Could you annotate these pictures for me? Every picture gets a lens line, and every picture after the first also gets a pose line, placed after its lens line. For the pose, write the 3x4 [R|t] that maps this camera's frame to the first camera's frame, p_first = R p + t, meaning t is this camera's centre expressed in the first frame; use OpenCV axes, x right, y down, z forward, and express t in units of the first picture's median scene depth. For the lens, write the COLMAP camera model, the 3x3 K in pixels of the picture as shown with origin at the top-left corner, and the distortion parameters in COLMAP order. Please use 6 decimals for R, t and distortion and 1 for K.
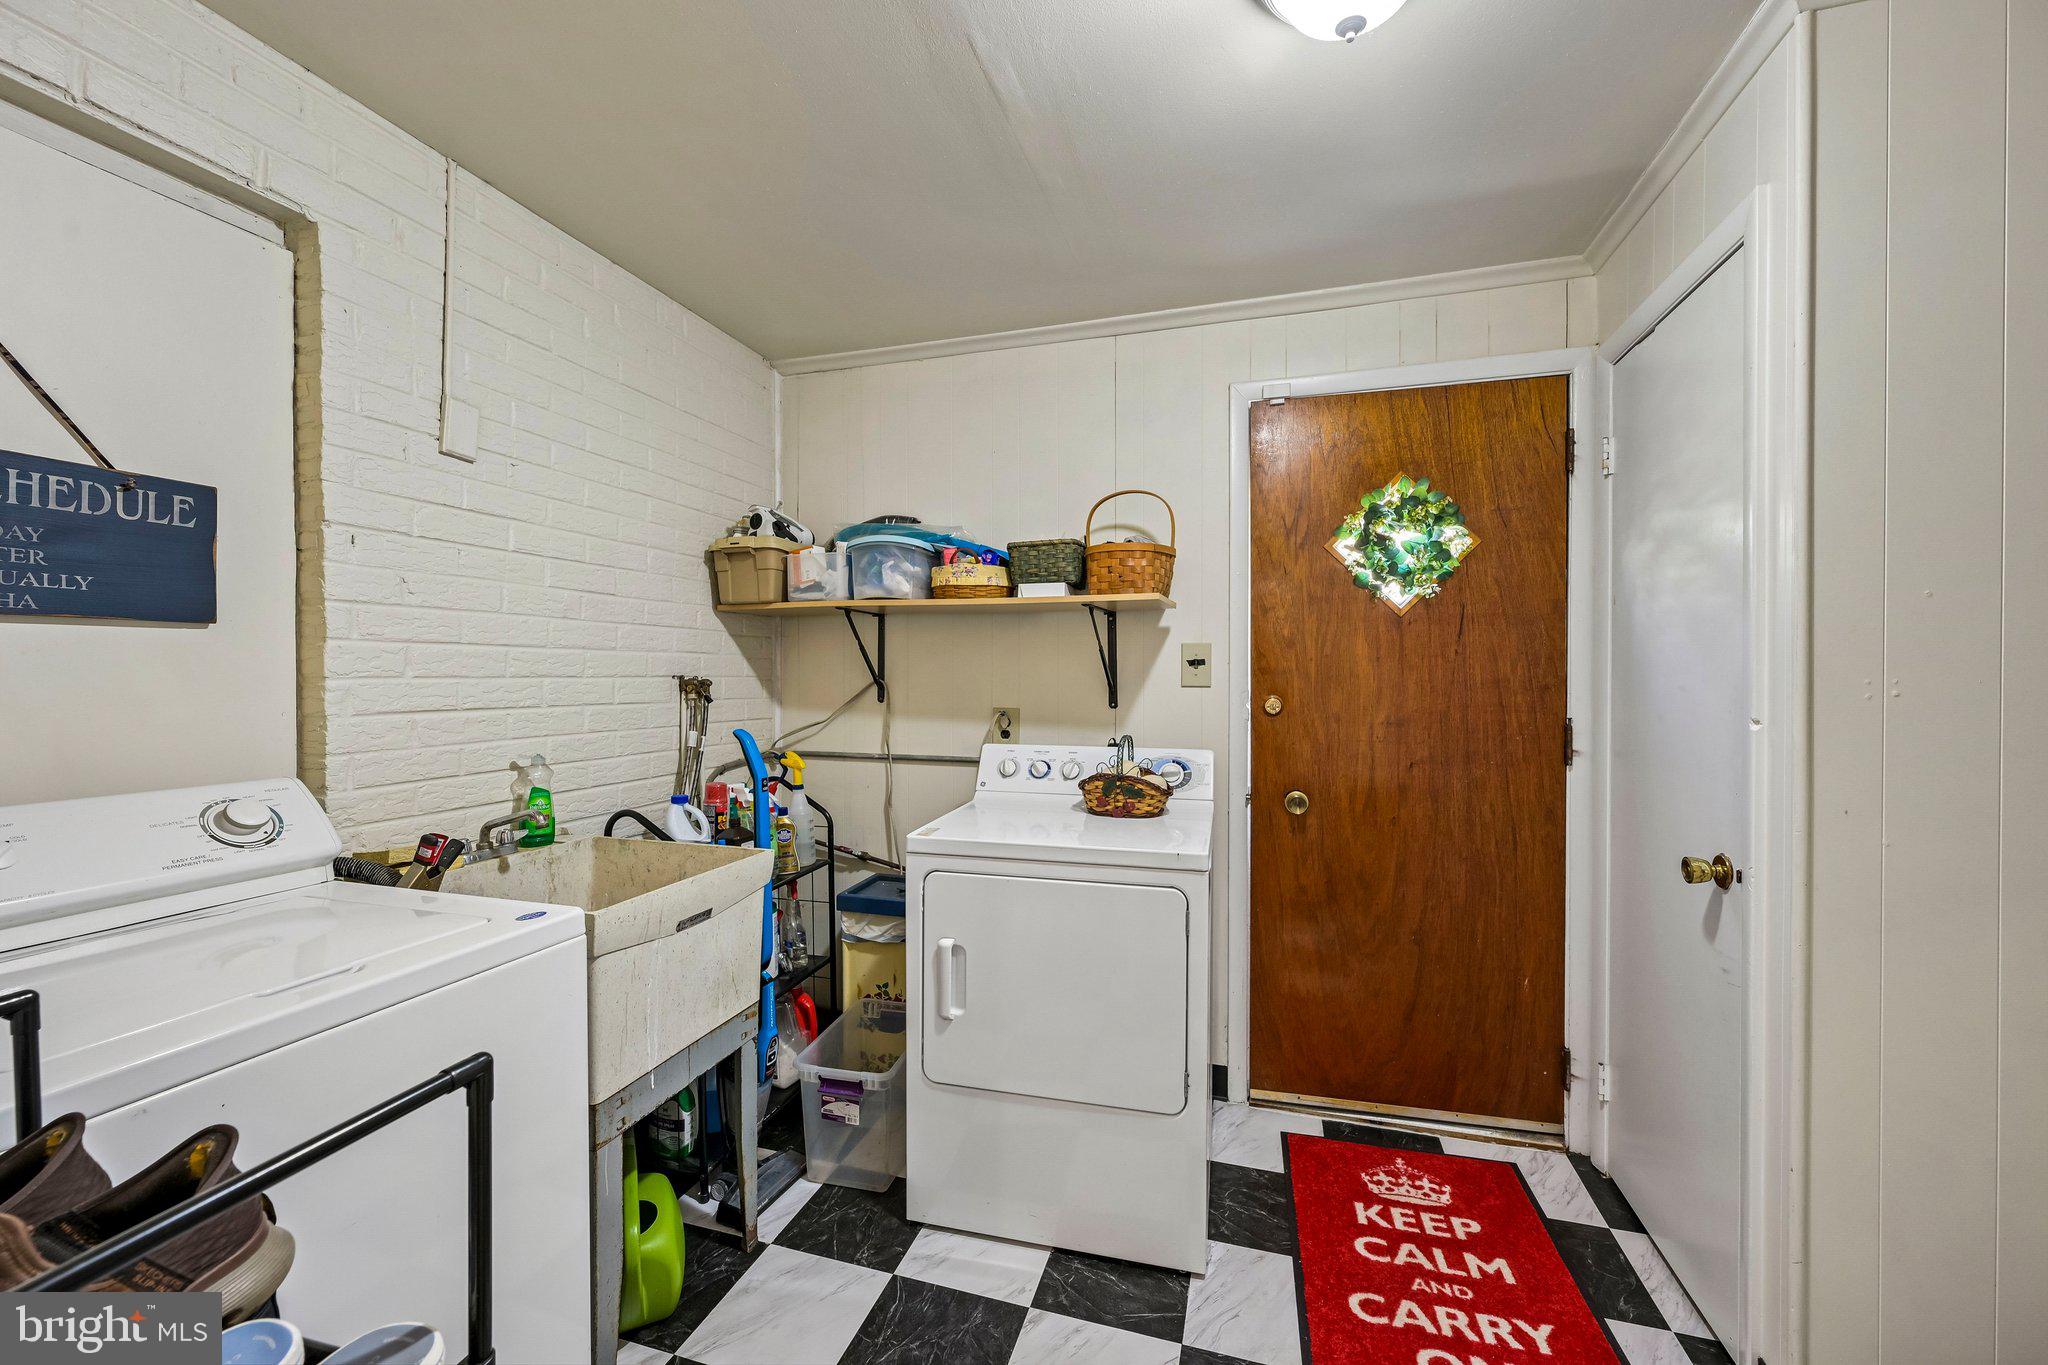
lens RADIAL K [[802.1, 0, 1027.5], [0, 802.1, 684.4], [0, 0, 1]] dist [0.000558, 0.000358]
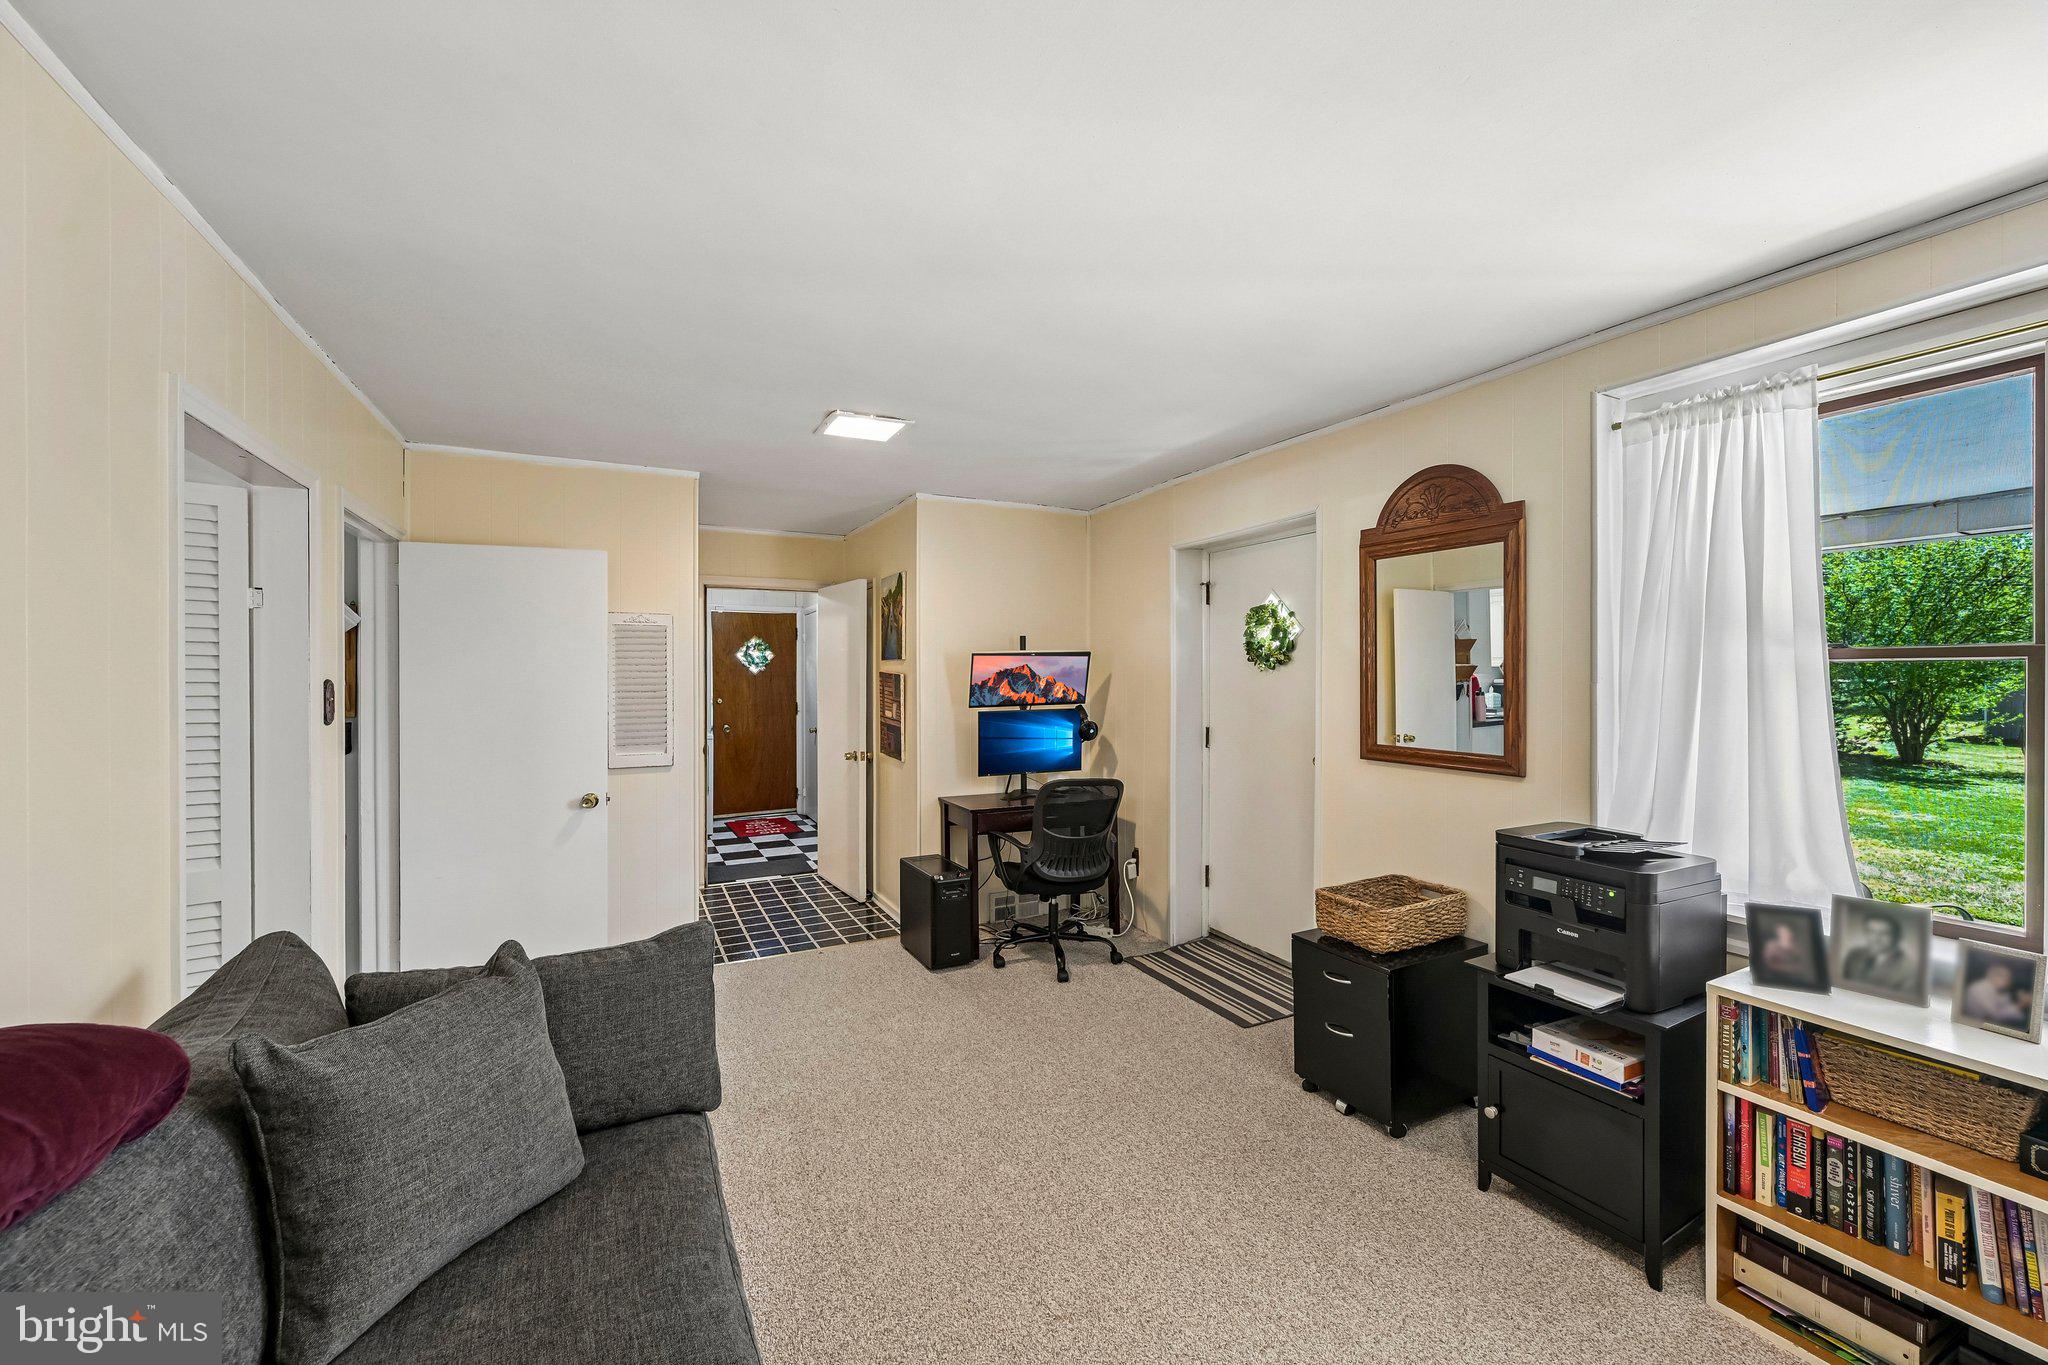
lens RADIAL K [[802.1, 0, 1025.7], [0, 802.1, 681.3], [0, 0, 1]] dist [0.000558, 0.000358]
pose [[0.733172, -0.005075, 0.680024, -1.124438], [0.007311, 0.999973, -0.000420, -0.047325], [-0.680004, 0.005279, 0.733189, -2.536609]]
